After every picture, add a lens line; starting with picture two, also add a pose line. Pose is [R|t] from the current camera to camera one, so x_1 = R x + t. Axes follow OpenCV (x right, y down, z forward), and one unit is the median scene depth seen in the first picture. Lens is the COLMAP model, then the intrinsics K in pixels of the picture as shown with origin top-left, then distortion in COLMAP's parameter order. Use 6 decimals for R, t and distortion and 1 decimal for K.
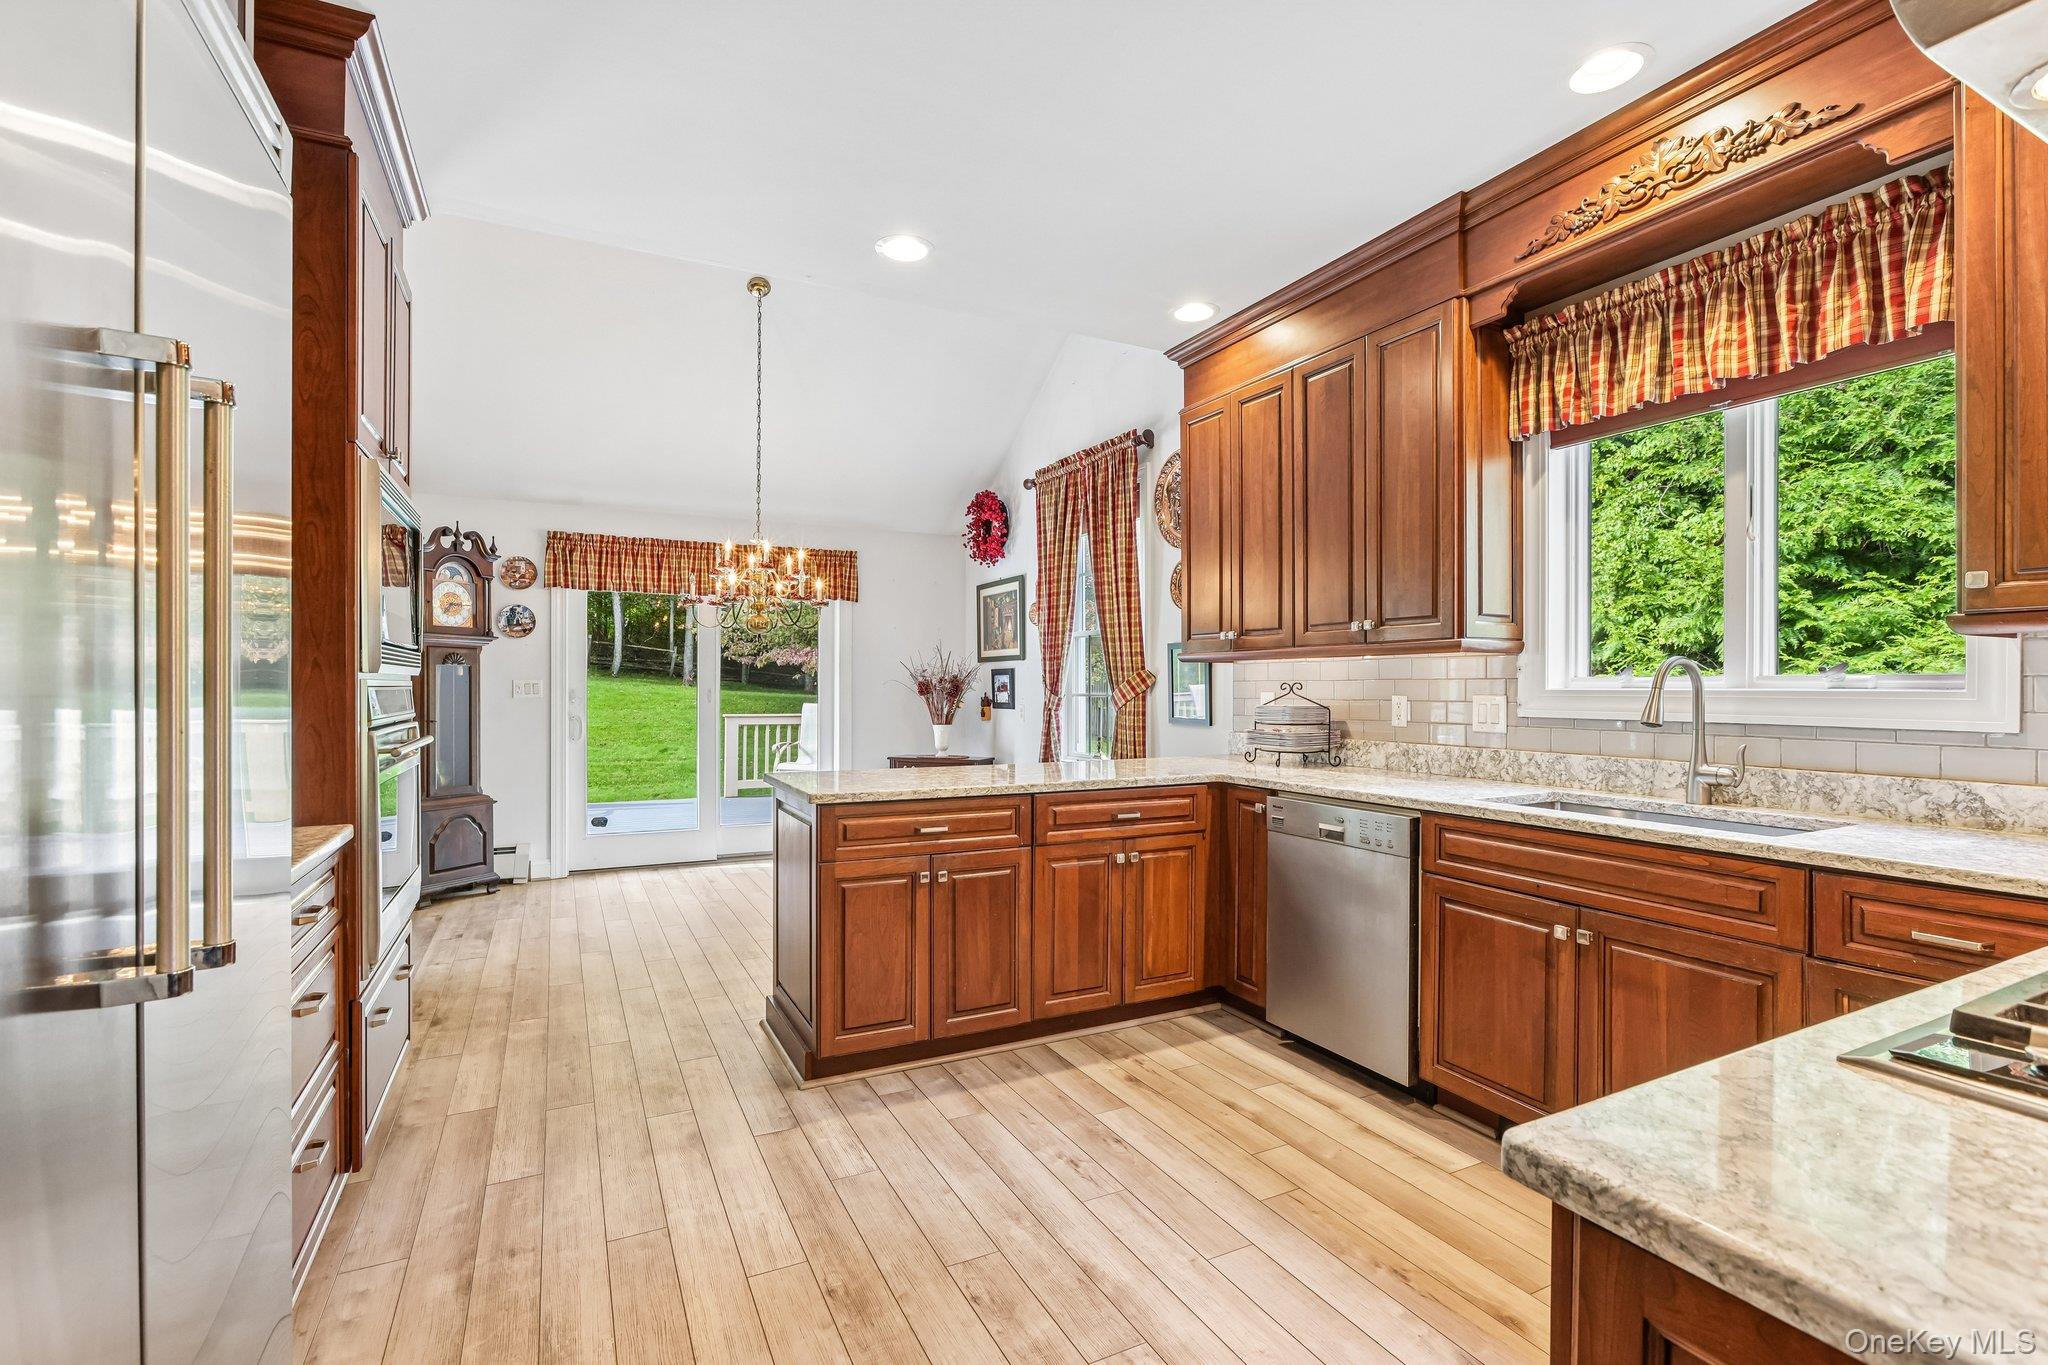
lens RADIAL K [[933.3, 0, 1024.0], [0, 933.3, 682.5], [0, 0, 1]] dist [-0.022471, 0.013265]
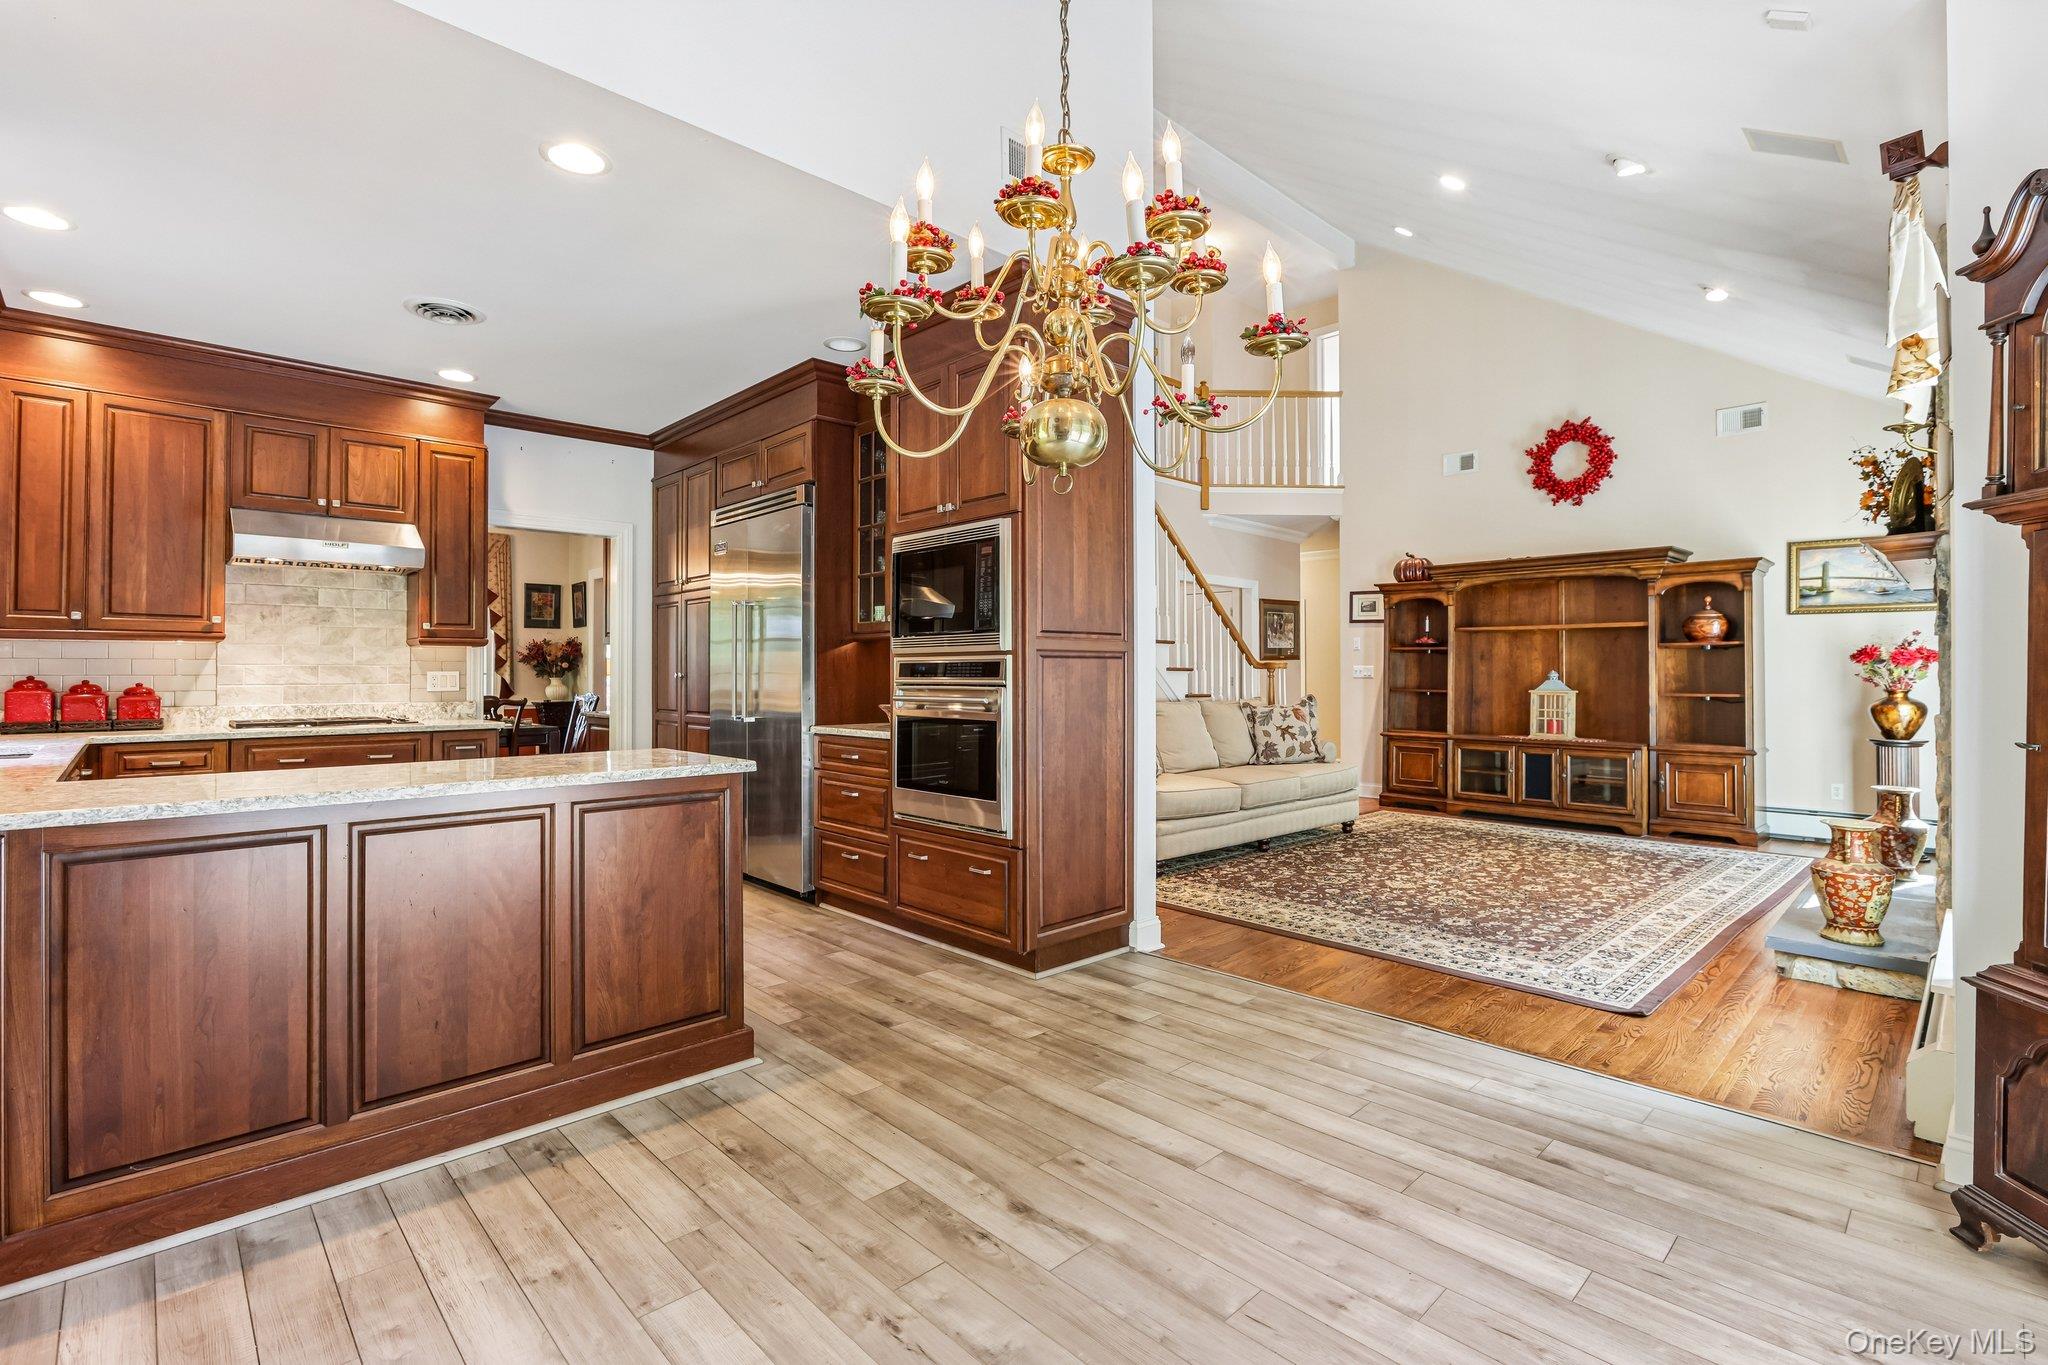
lens RADIAL K [[930.2, 0, 1029.1], [0, 930.2, 664.2], [0, 0, 1]] dist [-0.017927, 0.009253]
pose [[-0.956212, -0.003752, -0.292649, -0.259299], [0.000806, 0.999880, -0.015454, 0.024155], [0.292672, -0.015013, -0.956095, 1.797317]]
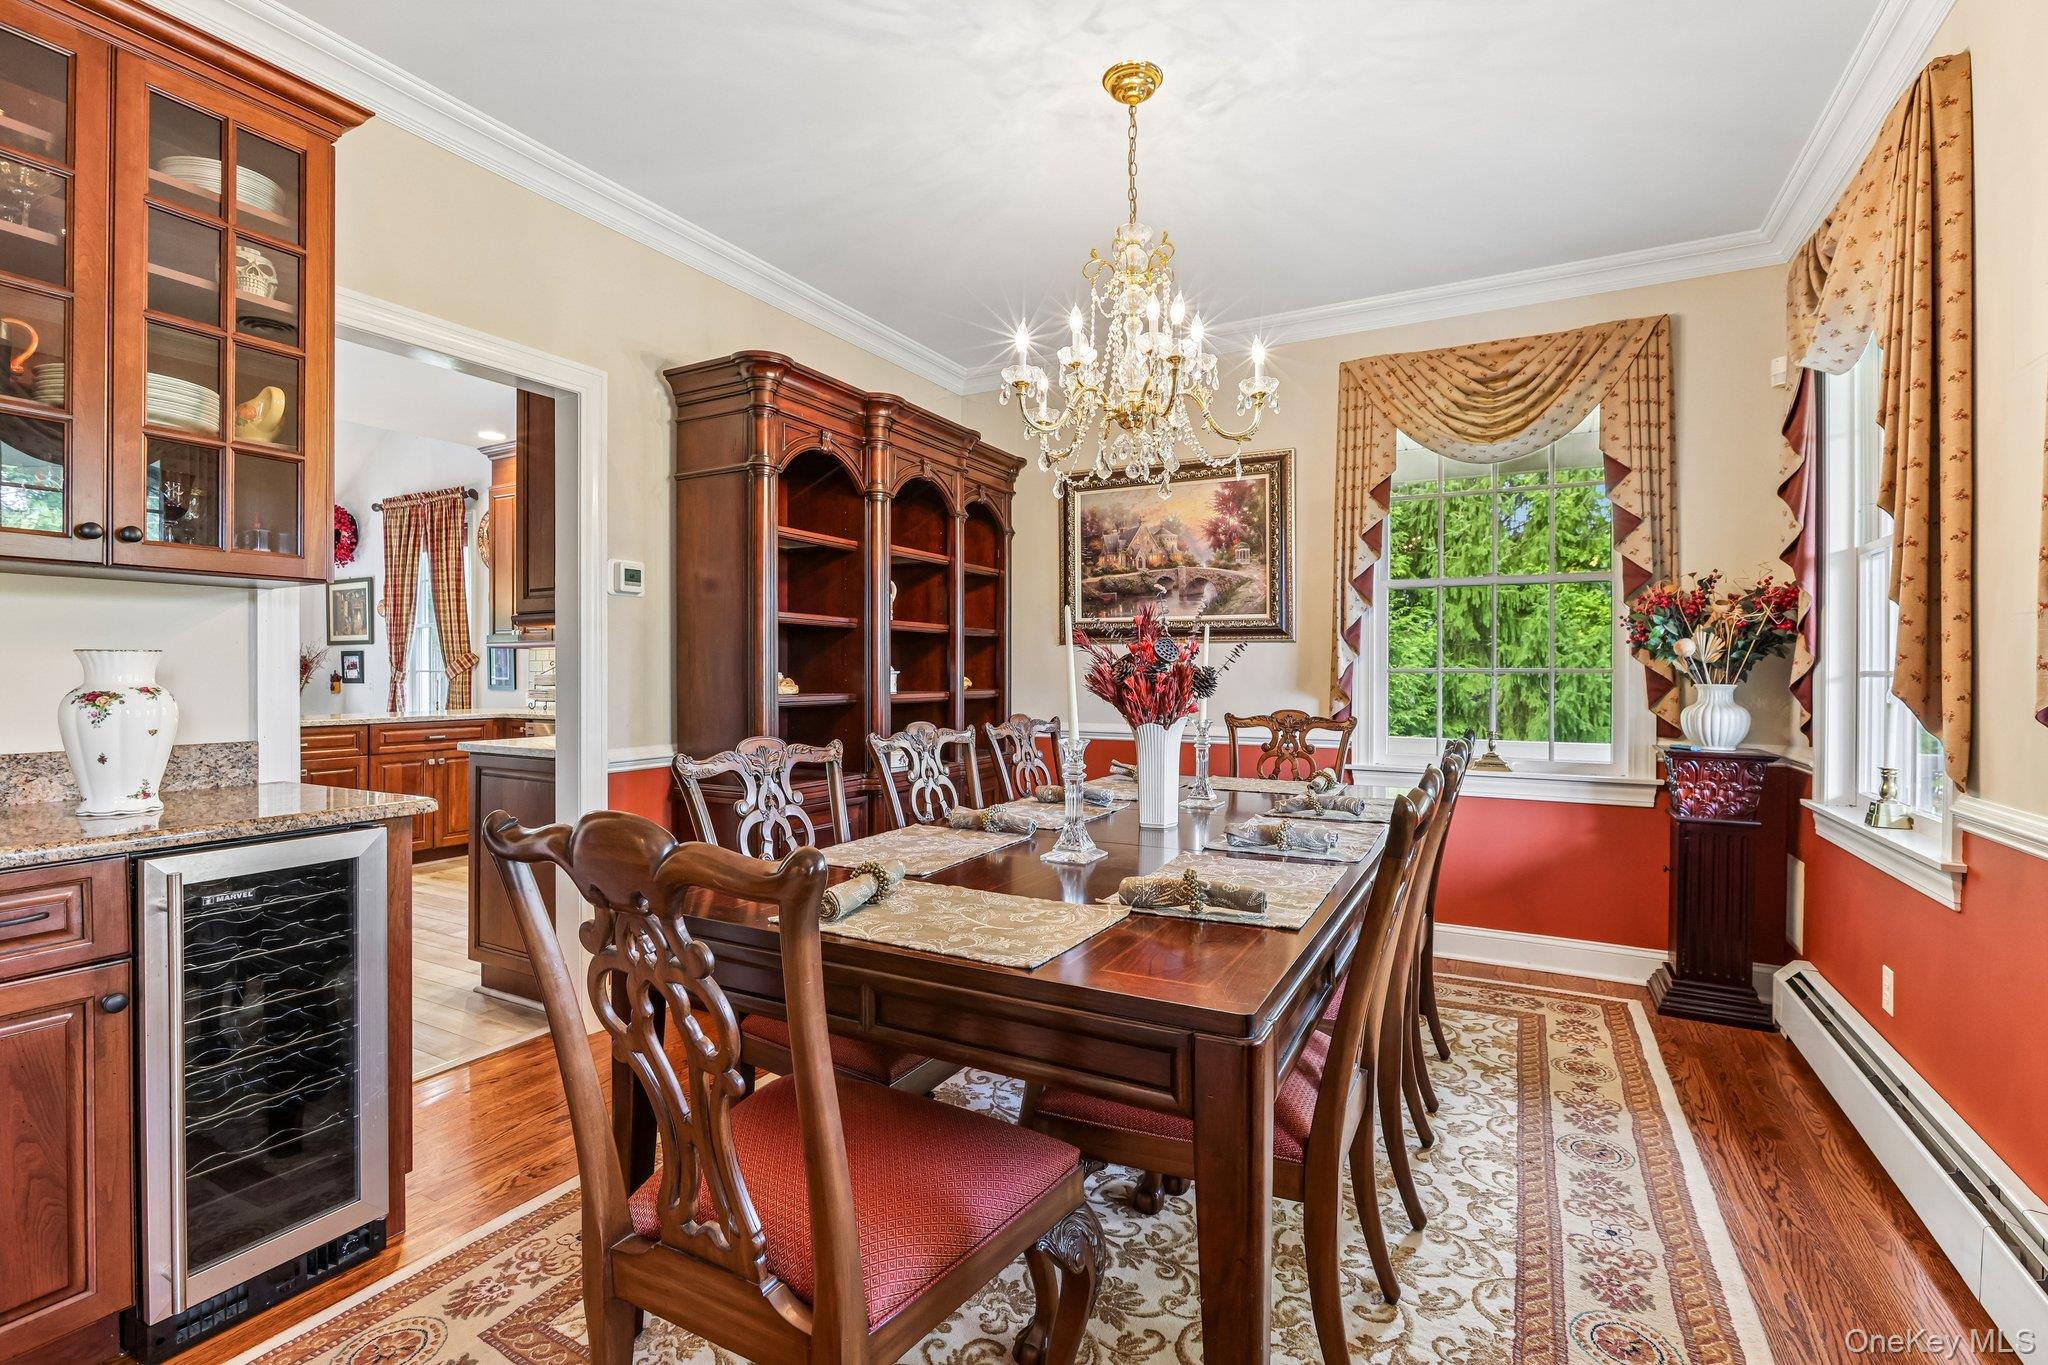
lens RADIAL K [[916.5, 0, 1028.0], [0, 916.5, 674.5], [0, 0, 1]] dist [-0.015954, 0.000221]
pose [[0.819710, -0.000676, 0.572778, 0.040411], [-0.002918, 0.999981, 0.005356, 0.013825], [-0.572771, -0.006062, 0.819693, -0.927665]]
